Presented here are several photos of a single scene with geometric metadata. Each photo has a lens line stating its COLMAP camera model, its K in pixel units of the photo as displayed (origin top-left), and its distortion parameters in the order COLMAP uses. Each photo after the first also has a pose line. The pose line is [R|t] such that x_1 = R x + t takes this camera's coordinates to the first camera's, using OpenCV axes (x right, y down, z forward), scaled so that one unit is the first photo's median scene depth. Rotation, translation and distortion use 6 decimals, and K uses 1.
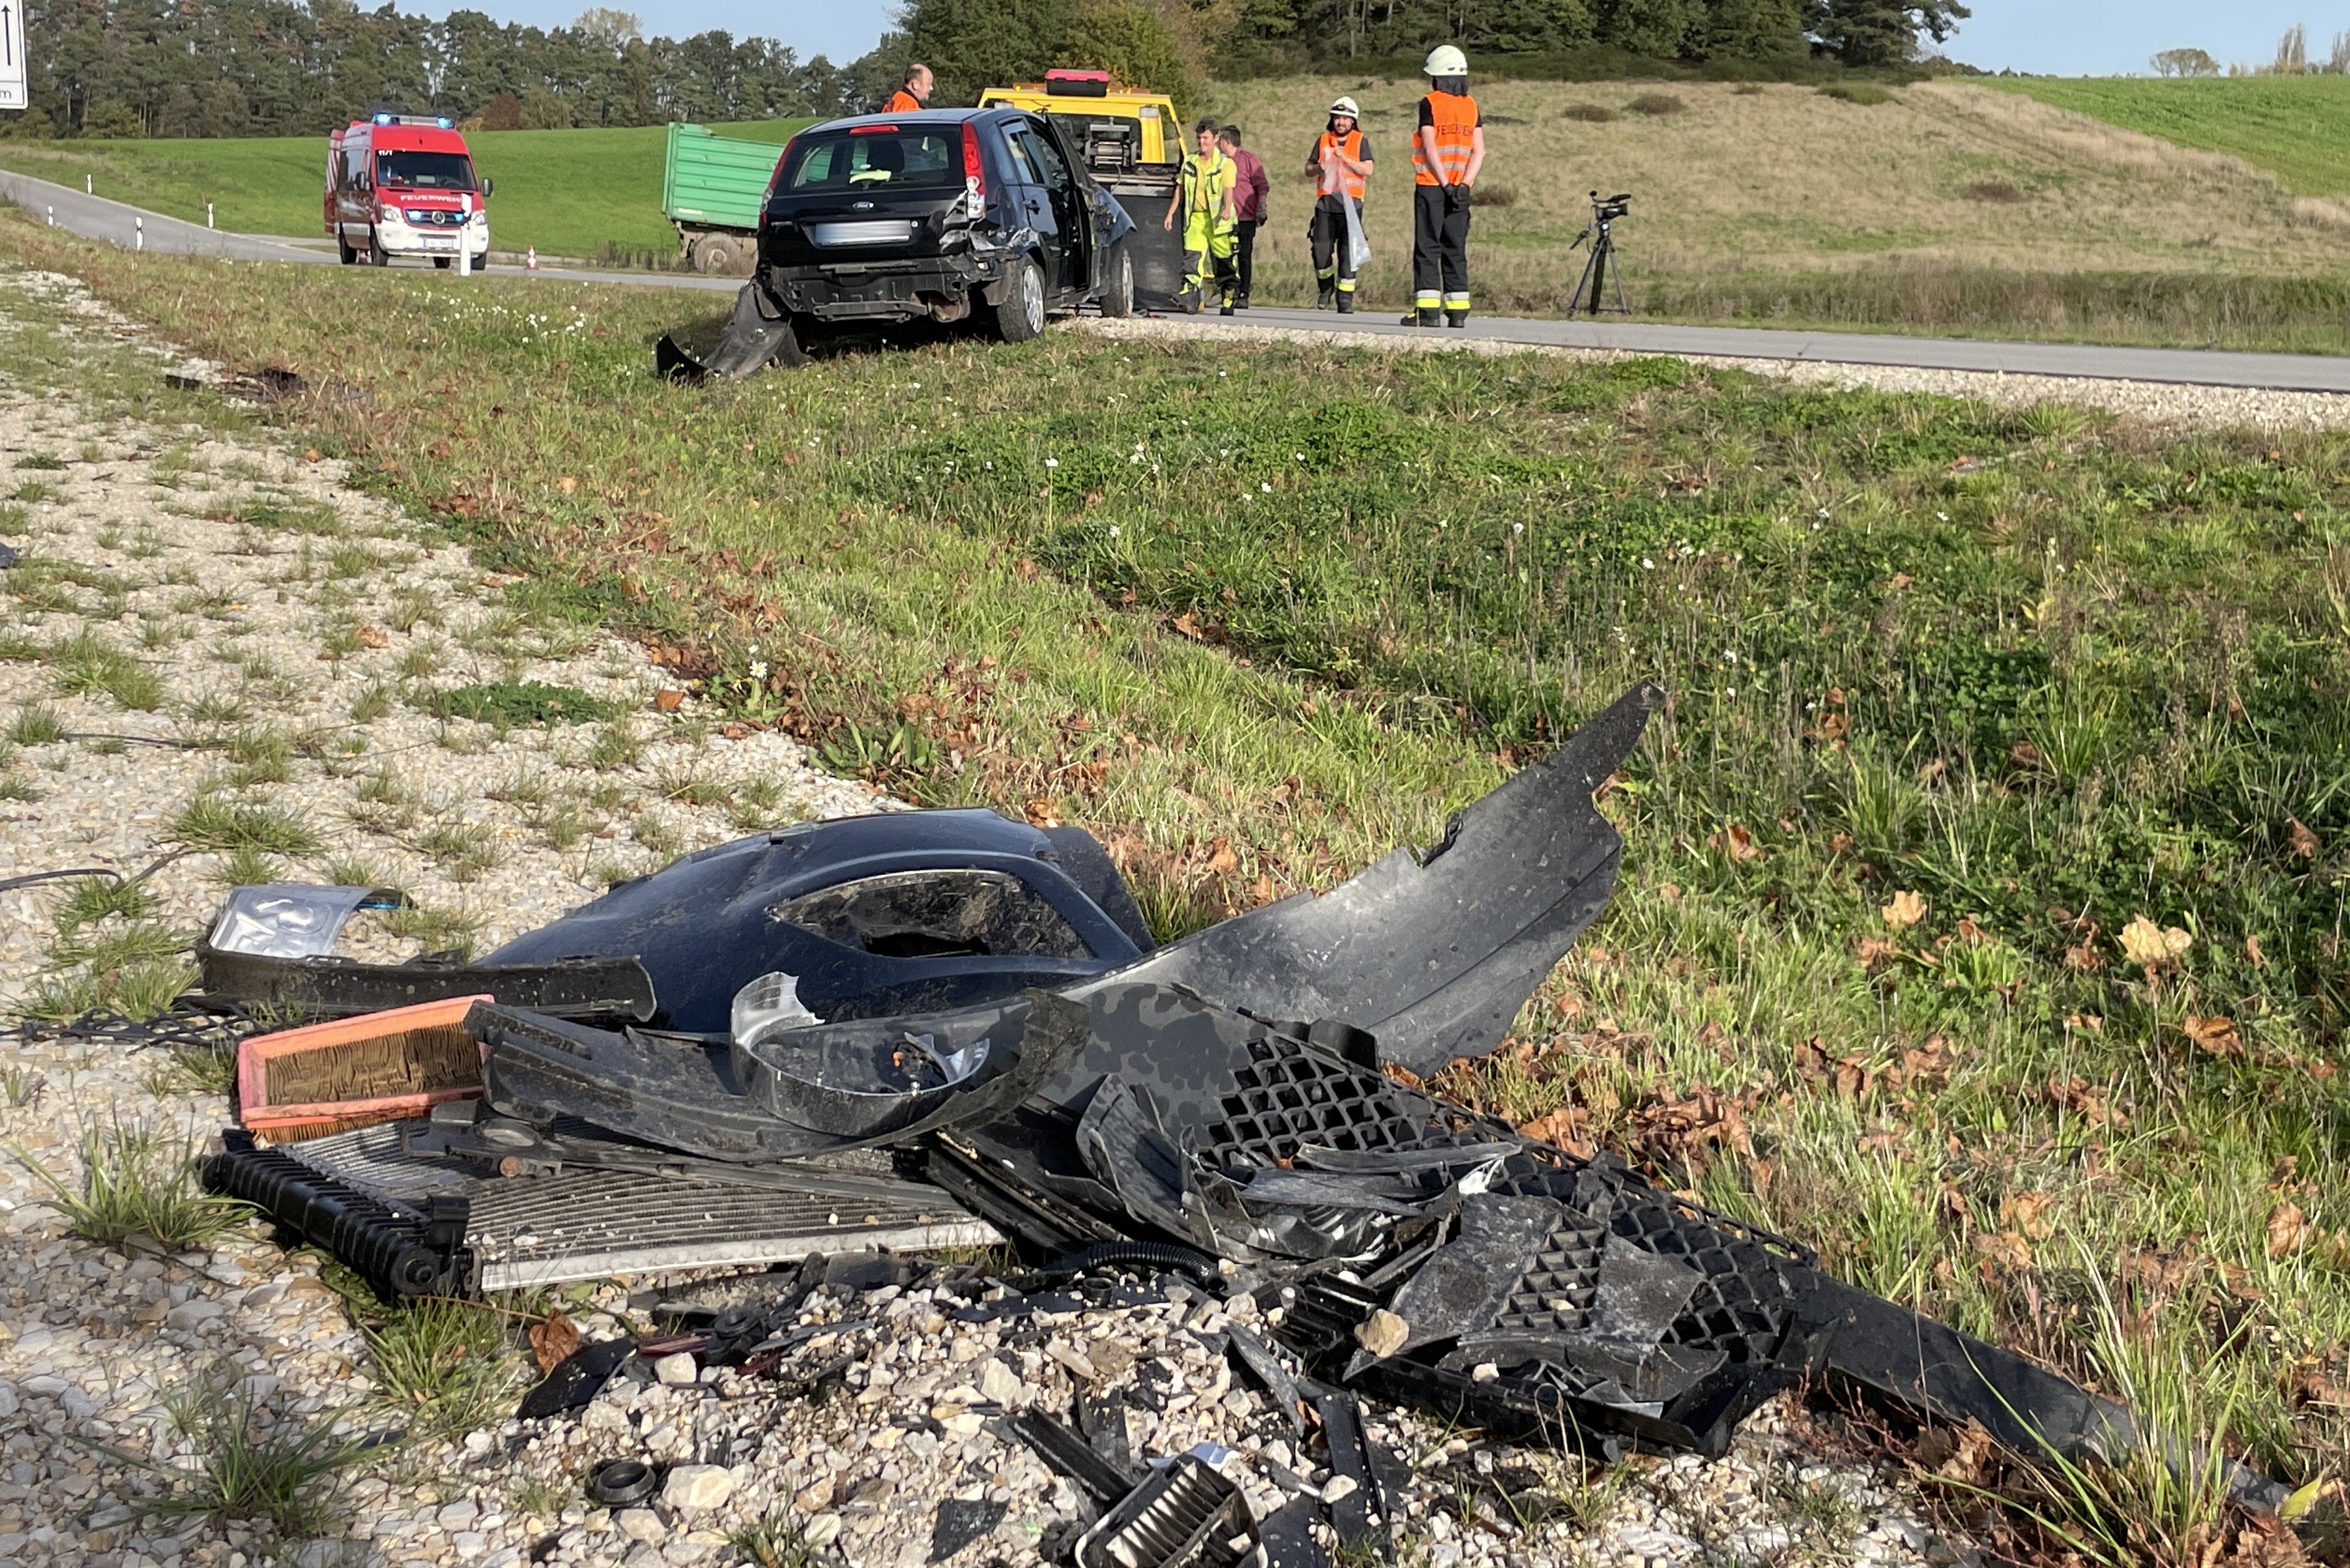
lens RADIAL K [[2624.6, 0, 1188.5], [0, 2624.6, 681.0], [0, 0, 1]] dist [0.026992, -0.052711]
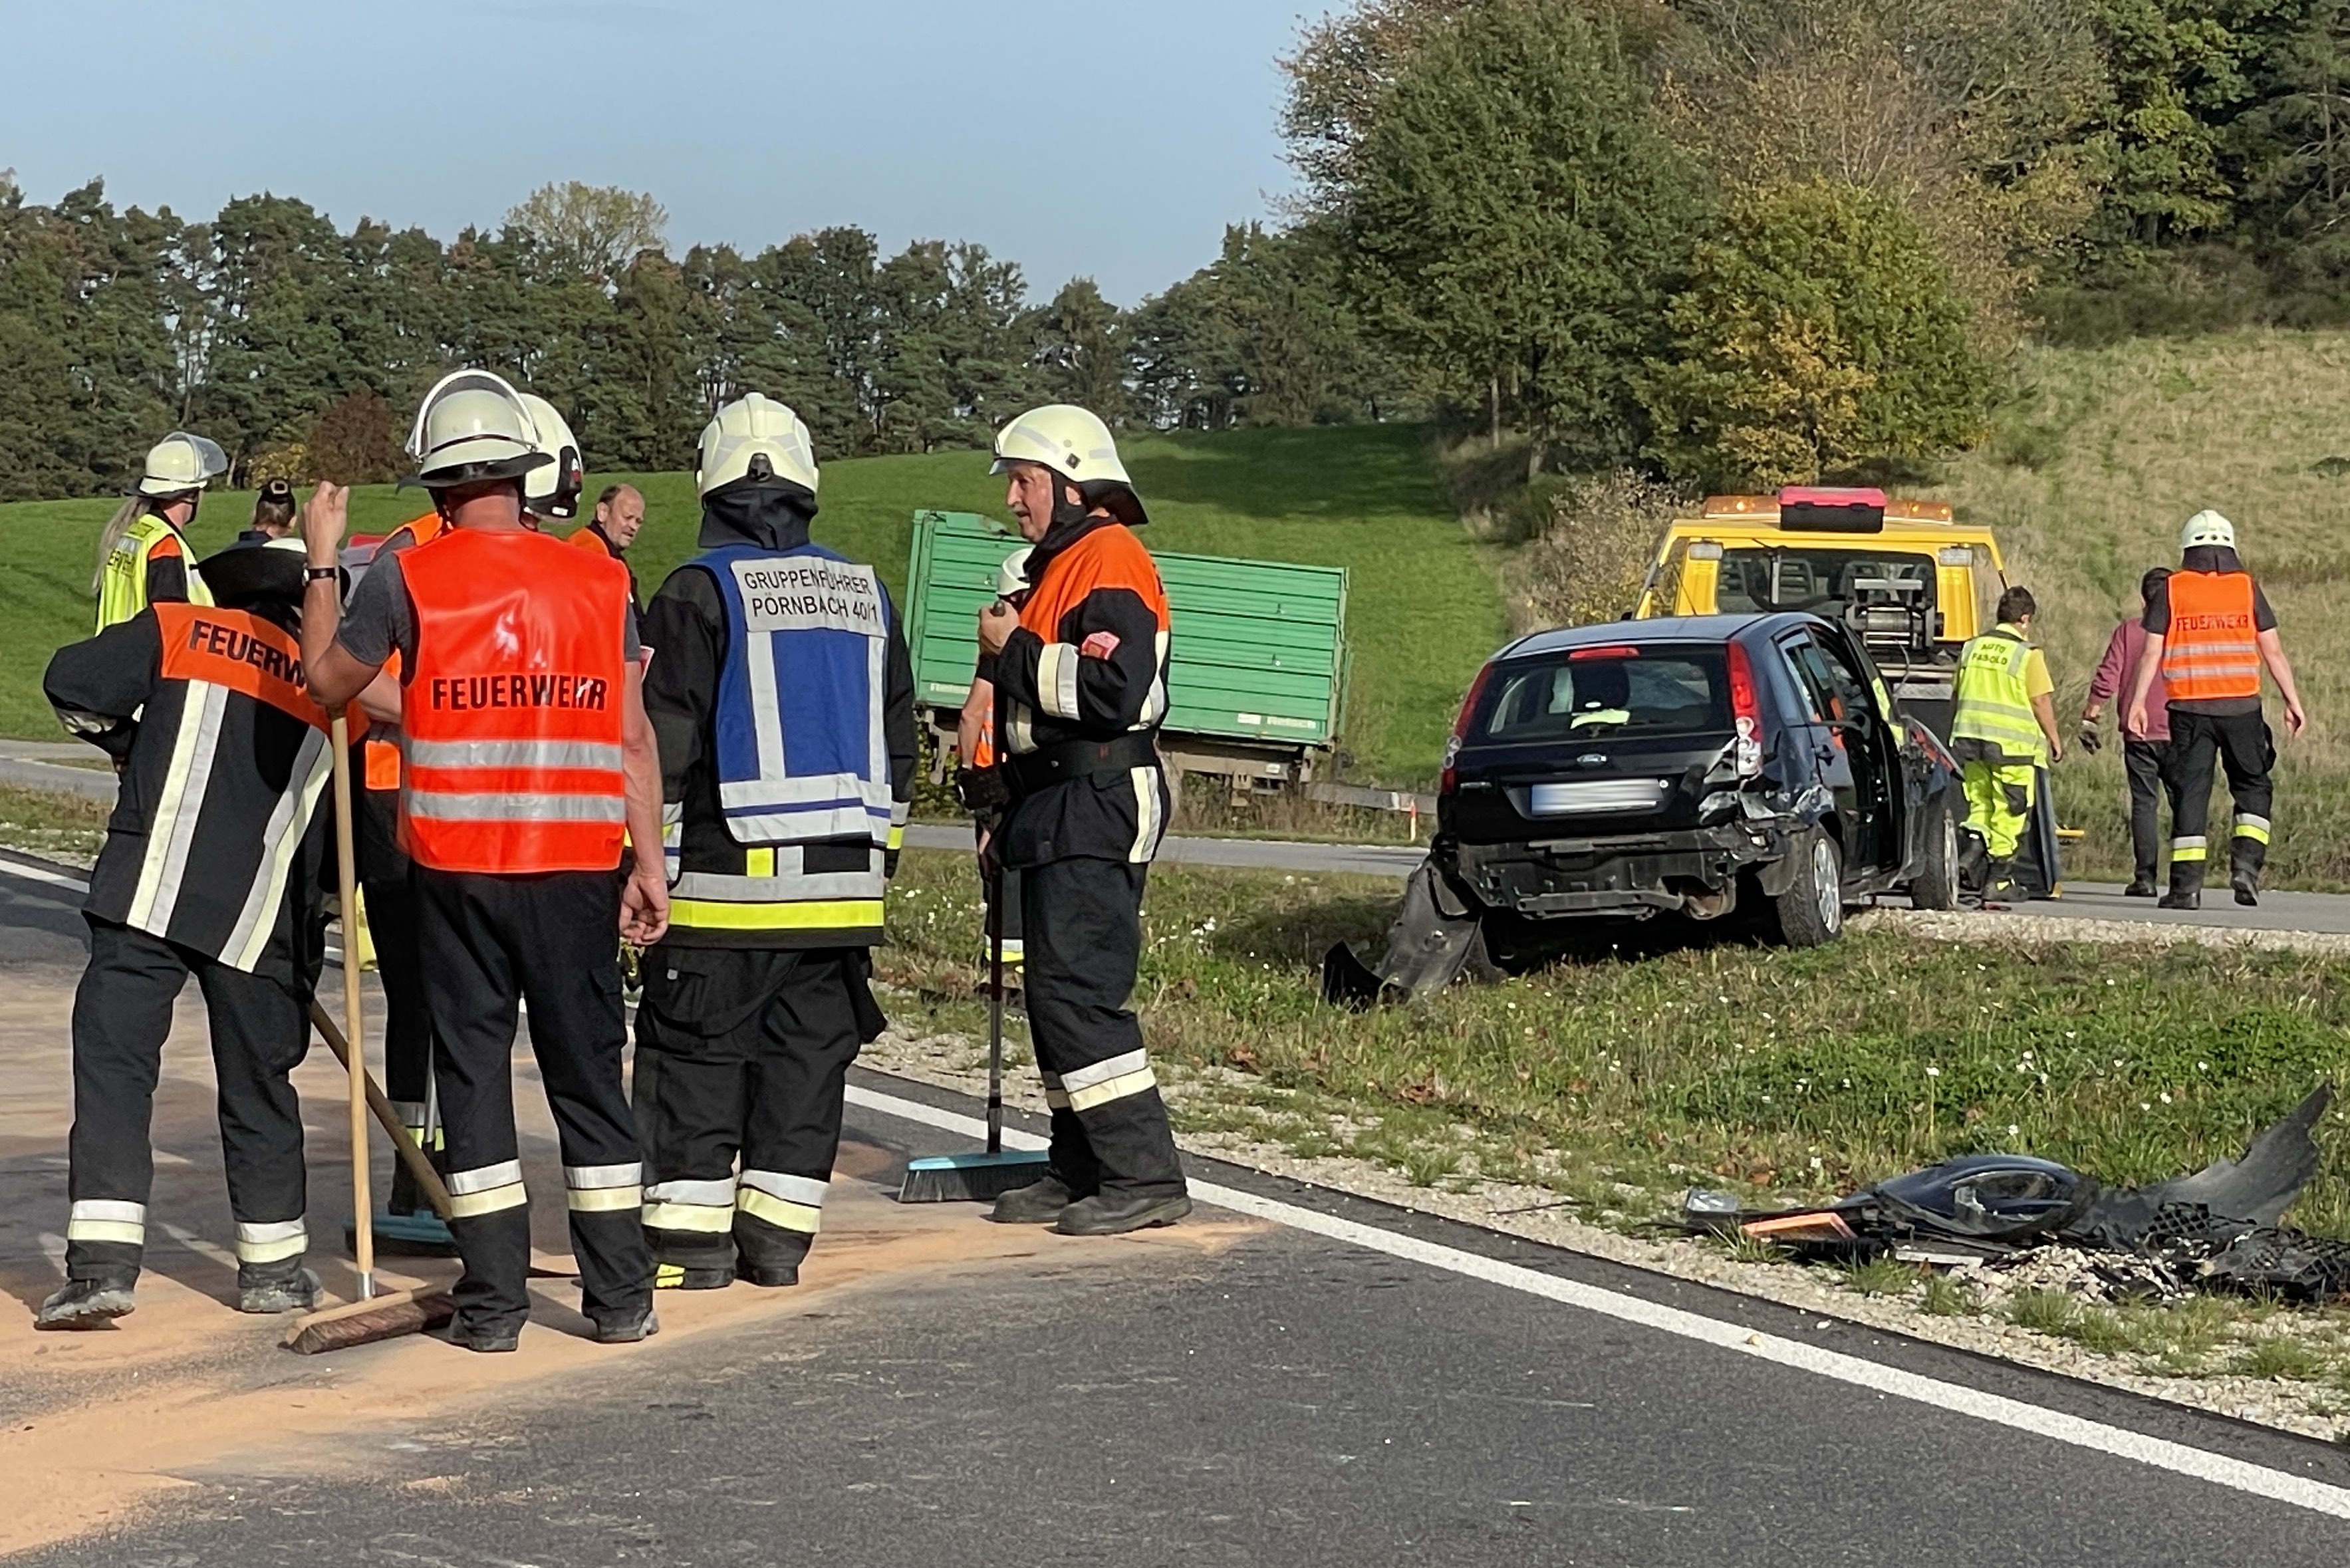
lens RADIAL K [[6728.8, 0, 1175.0], [0, 6728.8, 784.0], [0, 0, 1]] dist [-0.045413, 0.185292]
pose [[0.993134, -0.009570, -0.116587, -0.022496], [-0.008425, 0.988208, -0.152886, 0.102907], [0.116675, 0.152819, 0.981343, -0.781252]]
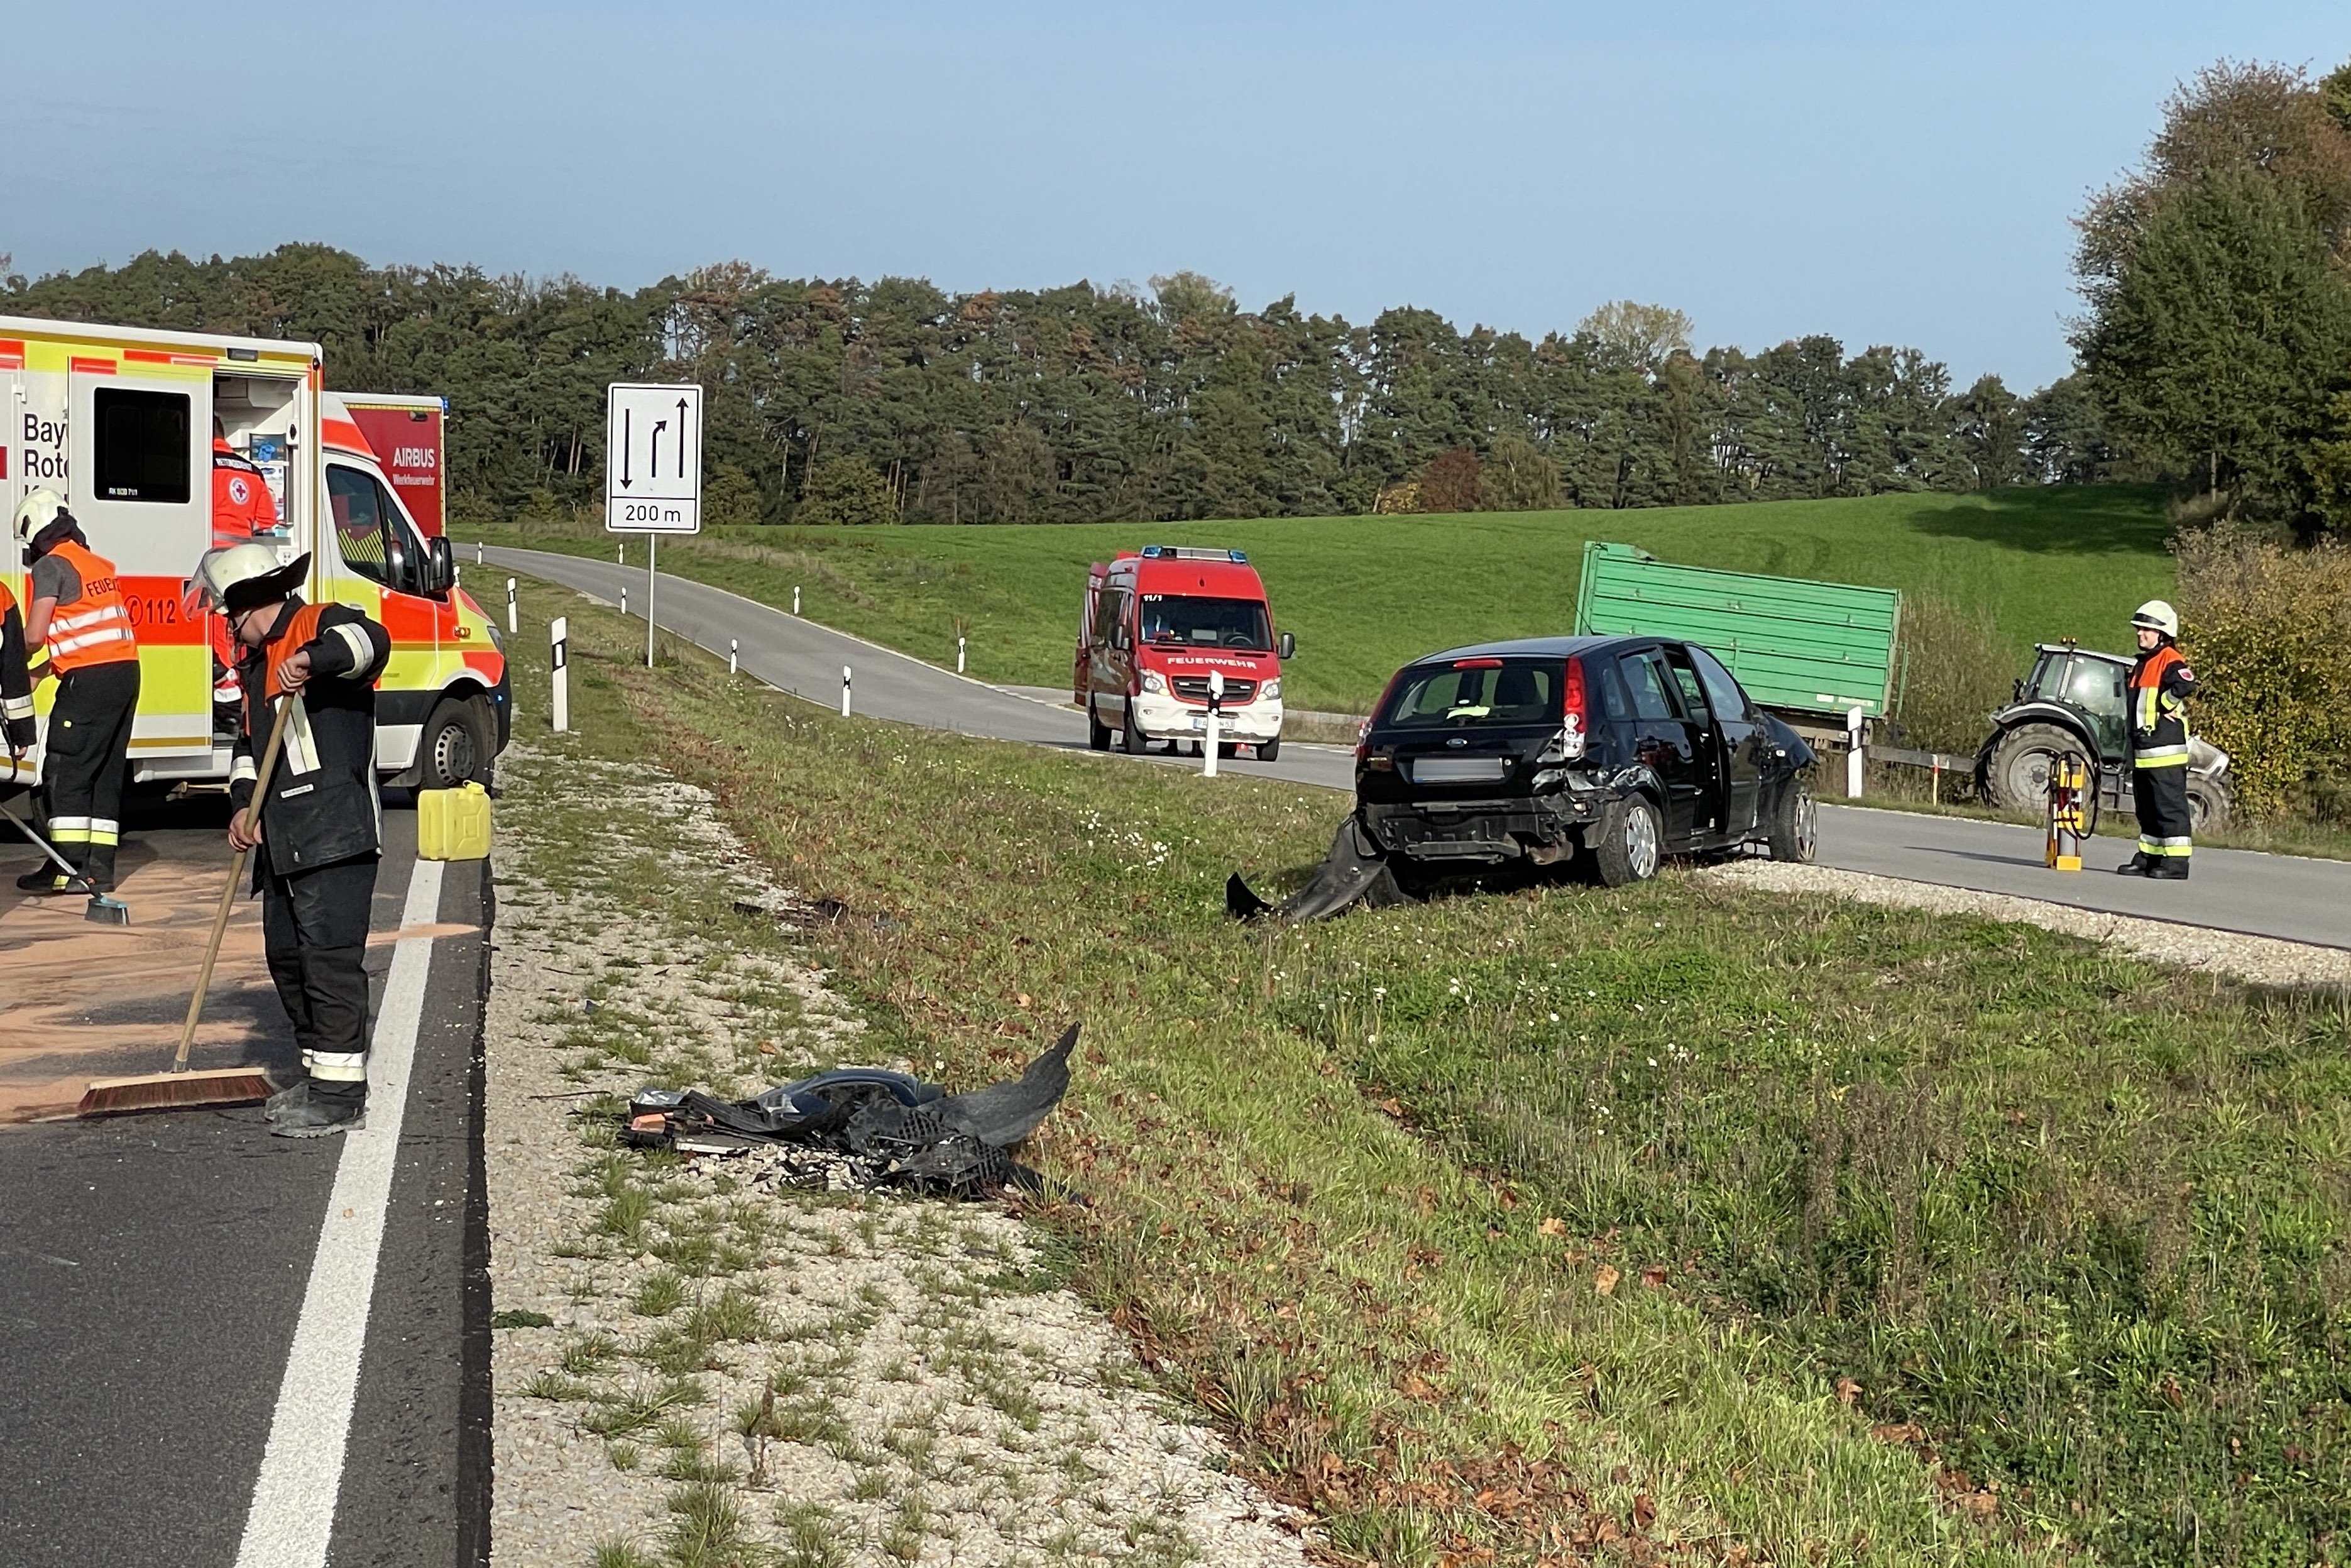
lens RADIAL K [[4786.1, 0, 1365.5], [0, 4786.1, 785.7], [0, 0, 1]] dist [-0.064767, 0.464476]
pose [[0.962522, 0.018019, -0.270603, 0.306760], [-0.056793, 0.989059, -0.136150, 0.071739], [0.265189, 0.146415, 0.953015, -0.648470]]
